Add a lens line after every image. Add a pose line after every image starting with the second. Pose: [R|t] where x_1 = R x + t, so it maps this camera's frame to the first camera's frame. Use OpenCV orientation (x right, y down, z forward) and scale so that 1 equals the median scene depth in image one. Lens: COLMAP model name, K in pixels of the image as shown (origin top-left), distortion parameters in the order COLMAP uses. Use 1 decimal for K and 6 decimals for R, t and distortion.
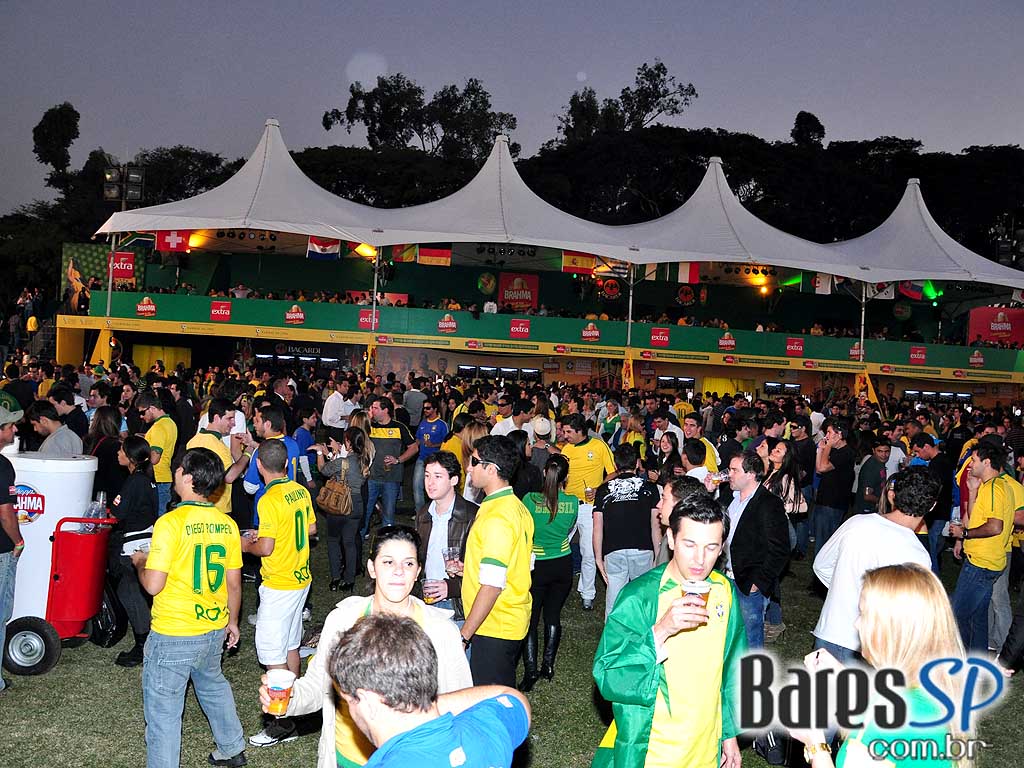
lens RADIAL K [[908.8, 0, 504.4], [0, 908.8, 387.5], [0, 0, 1]] dist [-0.146192, 0.116307]
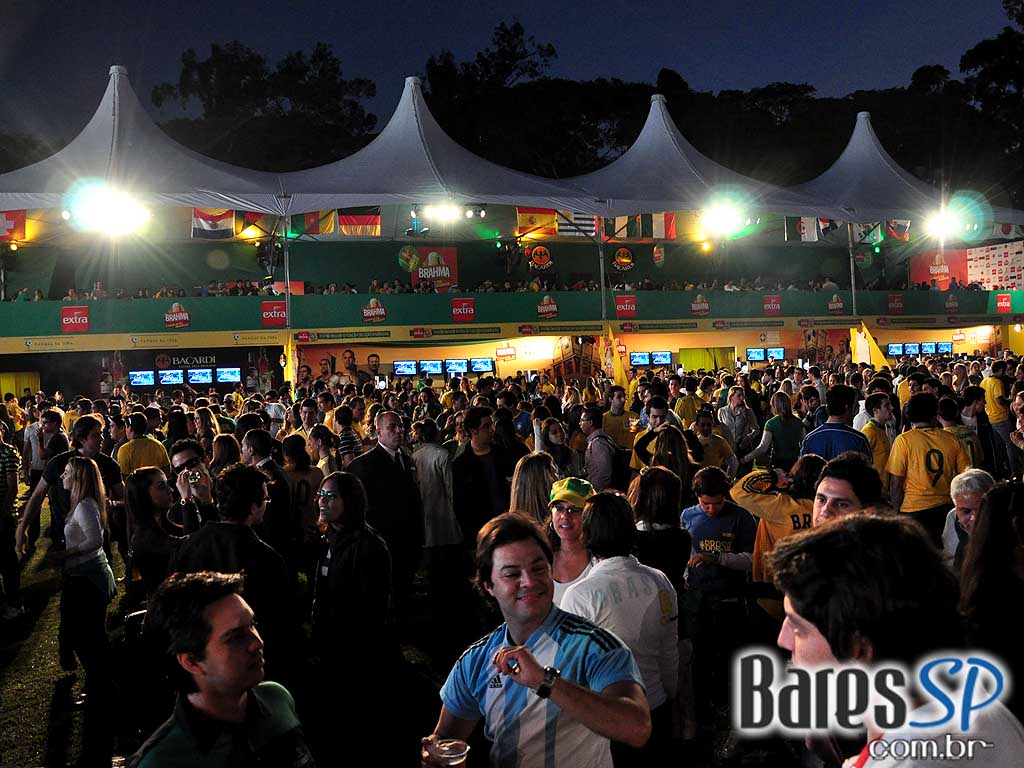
lens RADIAL K [[908.8, 0, 516.6], [0, 908.8, 388.0], [0, 0, 1]] dist [-0.146192, 0.116307]
pose [[0.976909, -0.096901, 0.190418, -0.085892], [0.094190, 0.995283, 0.023257, -0.008298], [-0.191773, -0.004784, 0.981428, 0.171486]]
